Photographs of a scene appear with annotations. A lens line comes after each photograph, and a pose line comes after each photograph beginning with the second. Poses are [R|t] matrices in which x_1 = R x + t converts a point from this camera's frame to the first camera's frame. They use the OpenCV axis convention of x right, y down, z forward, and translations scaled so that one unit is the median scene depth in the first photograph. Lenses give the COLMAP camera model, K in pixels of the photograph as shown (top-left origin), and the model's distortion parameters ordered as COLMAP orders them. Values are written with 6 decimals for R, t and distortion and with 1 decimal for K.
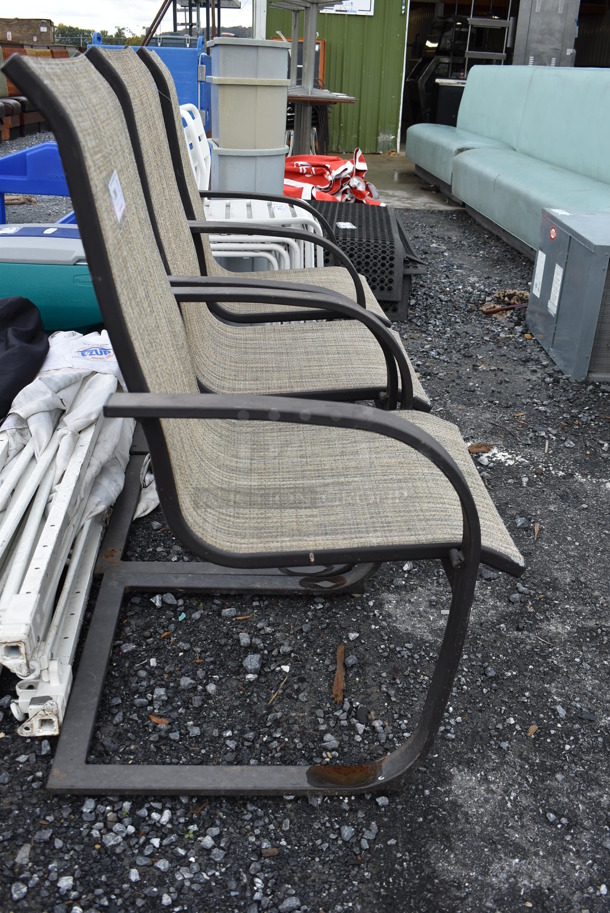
lens RADIAL K [[888.6, 0, 304.2], [0, 888.6, 481.4], [0, 0, 1]] dist [-0.077465, 0.007819]
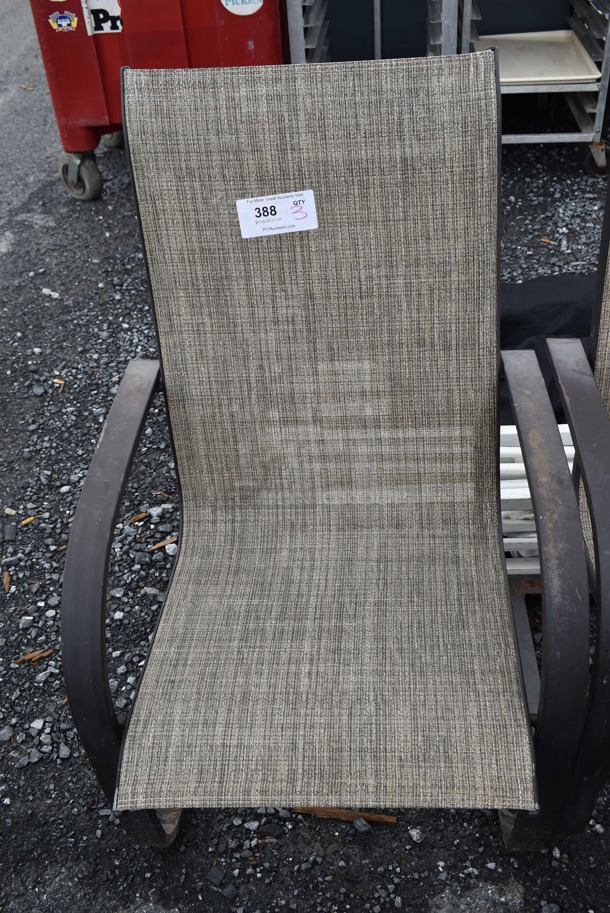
lens RADIAL K [[893.6, 0, 305.0], [0, 893.6, 456.5], [0, 0, 1]] dist [-0.074077, 0.005901]
pose [[-0.102700, 0.593934, -0.797932, 0.610328], [-0.391512, 0.713290, 0.581322, -0.603534], [0.914424, 0.372102, 0.159277, 0.808581]]
